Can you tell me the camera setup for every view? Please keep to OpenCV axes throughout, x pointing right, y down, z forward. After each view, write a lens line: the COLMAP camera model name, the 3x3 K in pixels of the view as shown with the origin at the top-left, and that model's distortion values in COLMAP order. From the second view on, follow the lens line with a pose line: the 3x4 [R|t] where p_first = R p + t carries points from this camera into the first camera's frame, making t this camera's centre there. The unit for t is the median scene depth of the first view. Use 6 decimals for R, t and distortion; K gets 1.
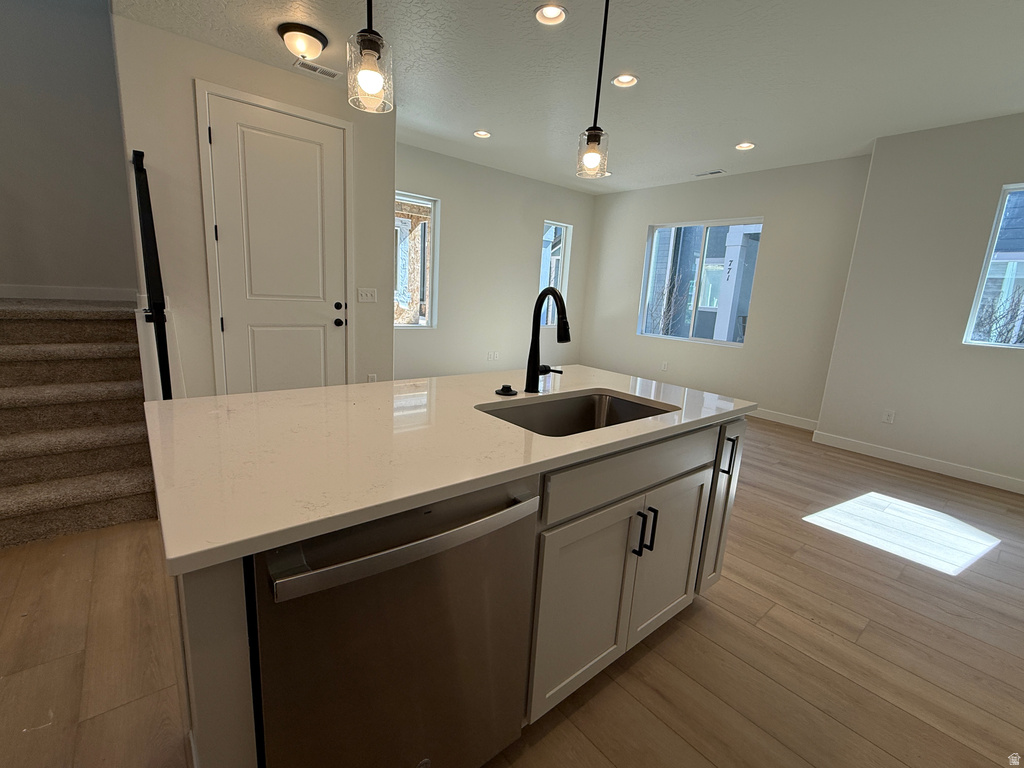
lens RADIAL K [[453.8, 0, 507.3], [0, 453.8, 381.7], [0, 0, 1]] dist [0.001151, -0.000359]
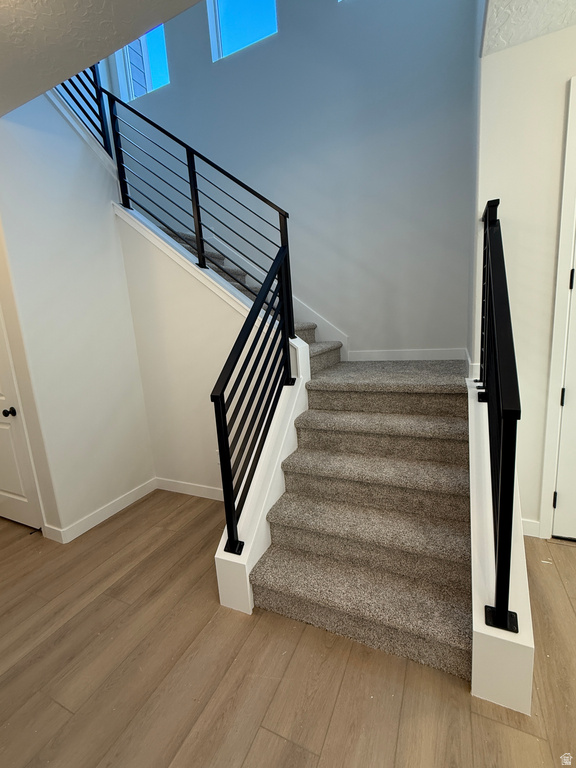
lens RADIAL K [[340.3, 0, 288.0], [0, 340.3, 384.0], [0, 0, 1]] dist [0.001151, -0.000359]
pose [[0.426708, 0.076755, -0.901126, -0.377109], [-0.085440, 0.995357, 0.044324, -0.163858], [0.900344, 0.058079, 0.431285, 0.402898]]
